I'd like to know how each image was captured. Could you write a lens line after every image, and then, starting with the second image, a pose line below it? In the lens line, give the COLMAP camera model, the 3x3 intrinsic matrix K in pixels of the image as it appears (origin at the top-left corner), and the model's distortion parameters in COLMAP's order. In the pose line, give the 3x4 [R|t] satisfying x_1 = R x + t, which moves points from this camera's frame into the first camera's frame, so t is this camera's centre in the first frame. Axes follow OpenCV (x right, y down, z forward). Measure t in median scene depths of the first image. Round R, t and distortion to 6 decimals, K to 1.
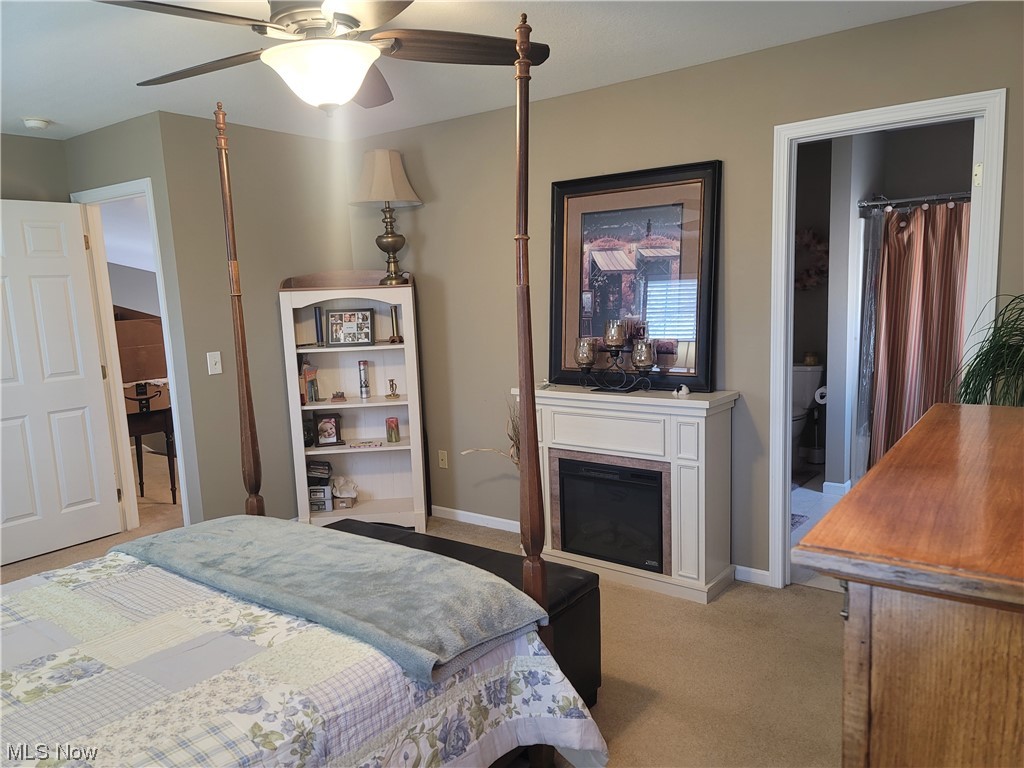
lens RADIAL K [[762.4, 0, 512.7], [0, 762.4, 391.0], [0, 0, 1]] dist [0.077725, -0.029481]
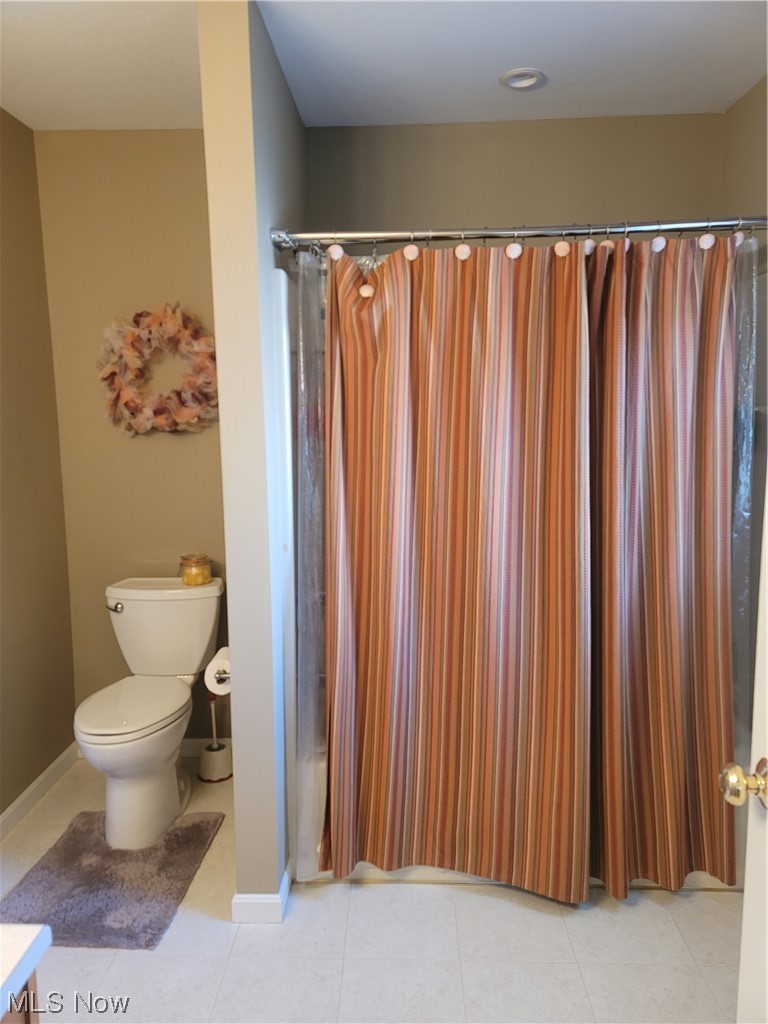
lens RADIAL K [[762.4, 0, 385.7], [0, 762.4, 512.5], [0, 0, 1]] dist [0.077725, -0.029481]
pose [[0.829023, -0.049870, 0.556986, 0.262098], [0.056337, 0.998396, 0.005539, -0.091201], [-0.556369, 0.026787, 0.830503, 0.635633]]
